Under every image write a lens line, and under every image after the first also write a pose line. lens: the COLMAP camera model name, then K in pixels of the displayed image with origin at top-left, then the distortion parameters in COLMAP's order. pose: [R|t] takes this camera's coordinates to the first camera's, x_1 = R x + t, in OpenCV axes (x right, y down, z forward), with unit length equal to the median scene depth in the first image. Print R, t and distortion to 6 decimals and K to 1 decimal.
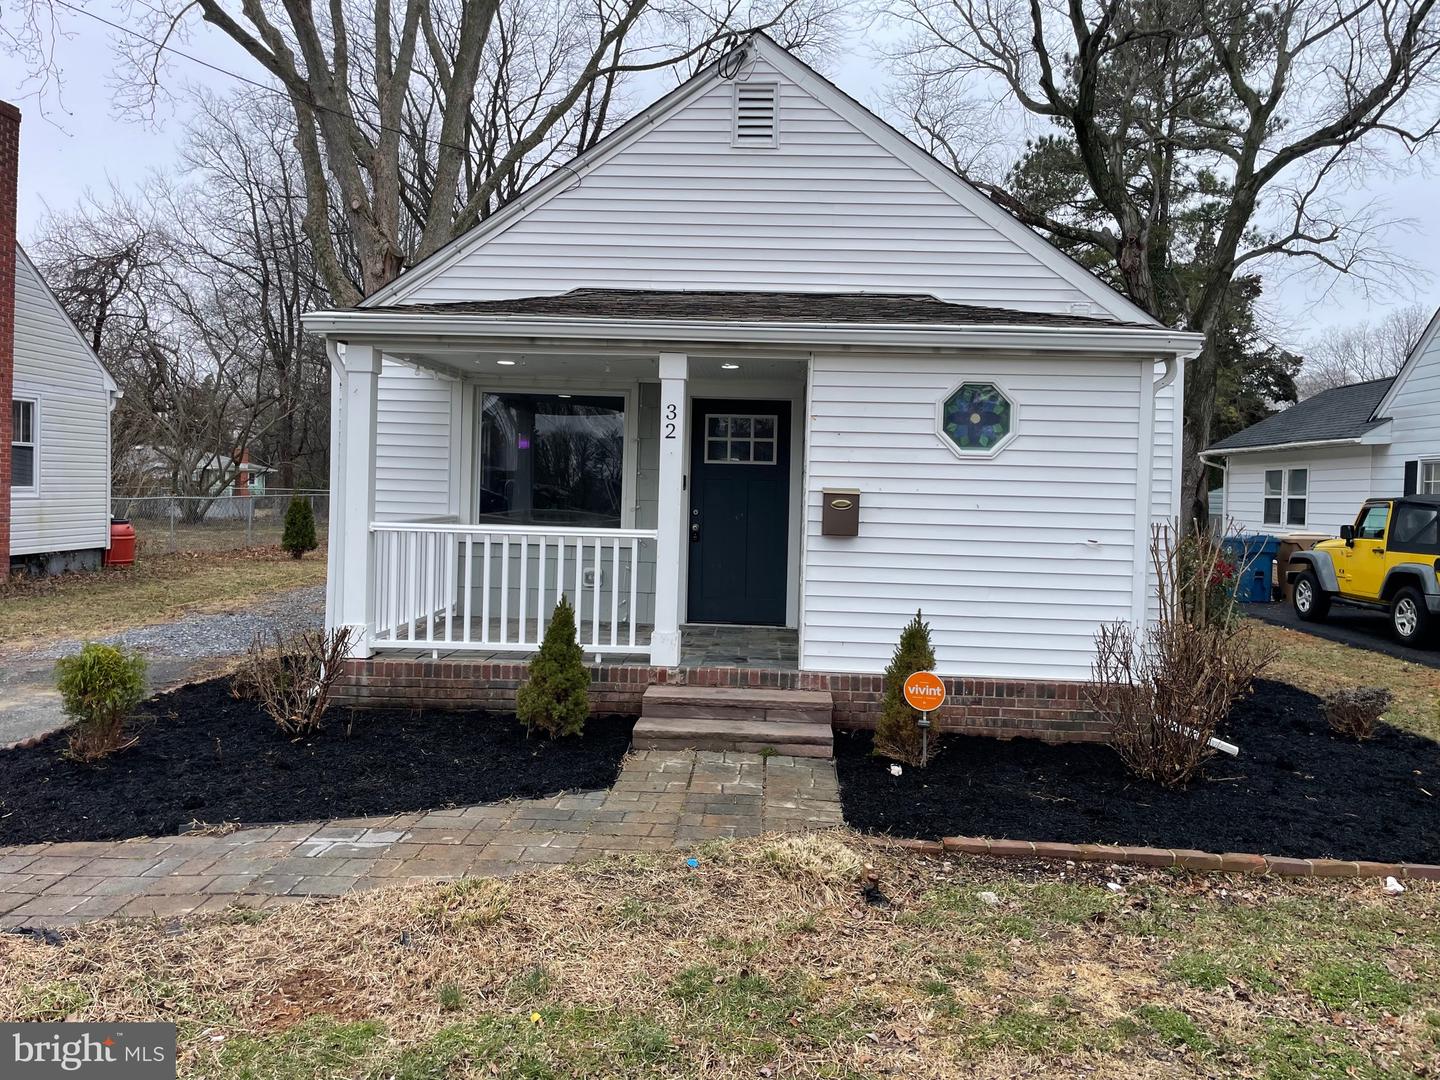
lens RADIAL K [[1088.8, 0, 732.1], [0, 1088.8, 532.2], [0, 0, 1]] dist [0.117388, -0.164799]
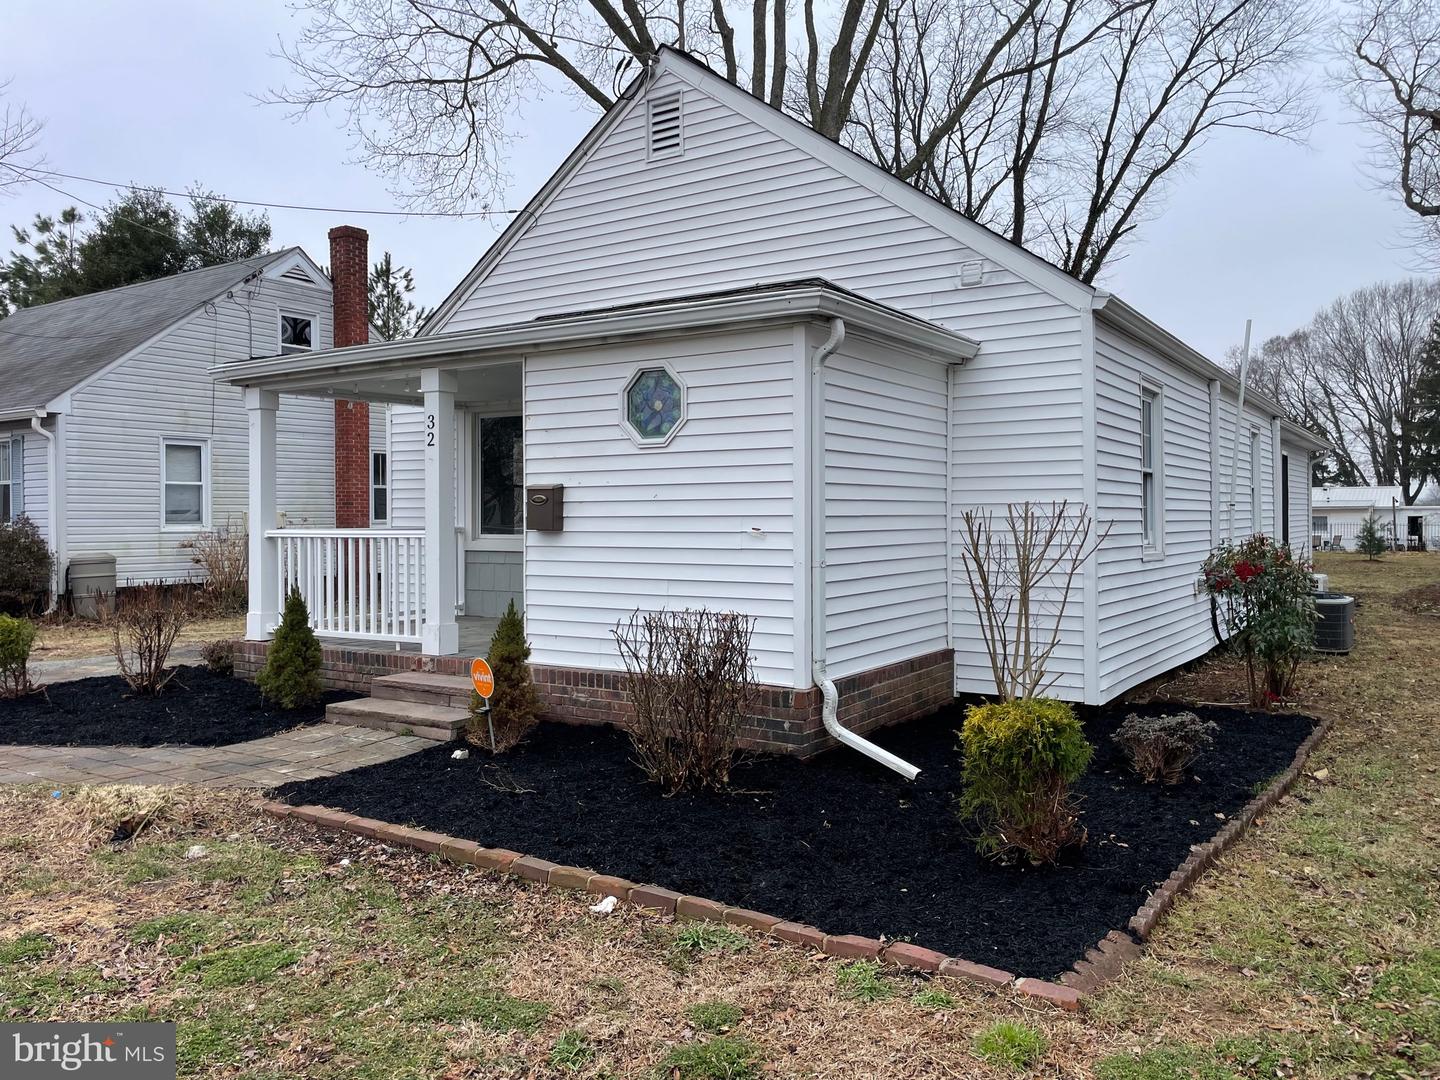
lens RADIAL K [[1088.8, 0, 732.1], [0, 1088.8, 532.2], [0, 0, 1]] dist [0.117388, -0.164799]
pose [[0.859250, -0.026743, -0.510856, 0.768733], [0.013095, 0.999455, -0.030295, 0.037939], [0.511388, 0.019342, 0.859132, 0.210619]]
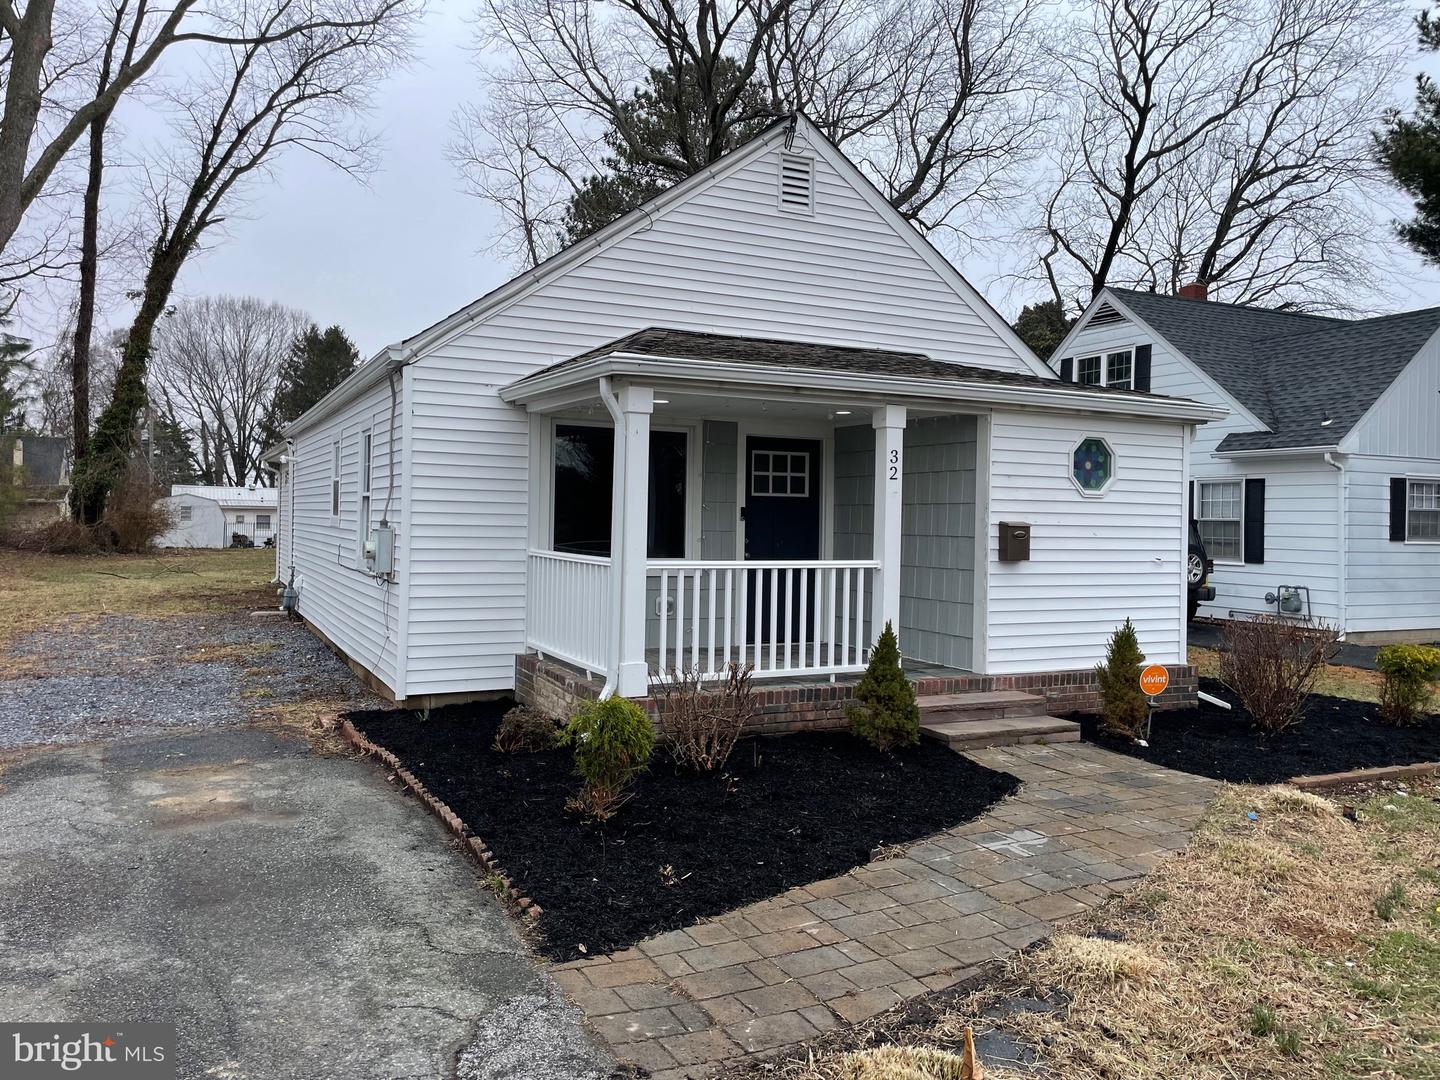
lens RADIAL K [[1088.8, 0, 732.1], [0, 1088.8, 532.2], [0, 0, 1]] dist [0.117388, -0.164799]
pose [[0.869930, -0.018573, 0.492825, -0.771094], [0.024015, 0.999700, -0.004715, -0.029972], [-0.492590, 0.015937, 0.870116, 0.092201]]
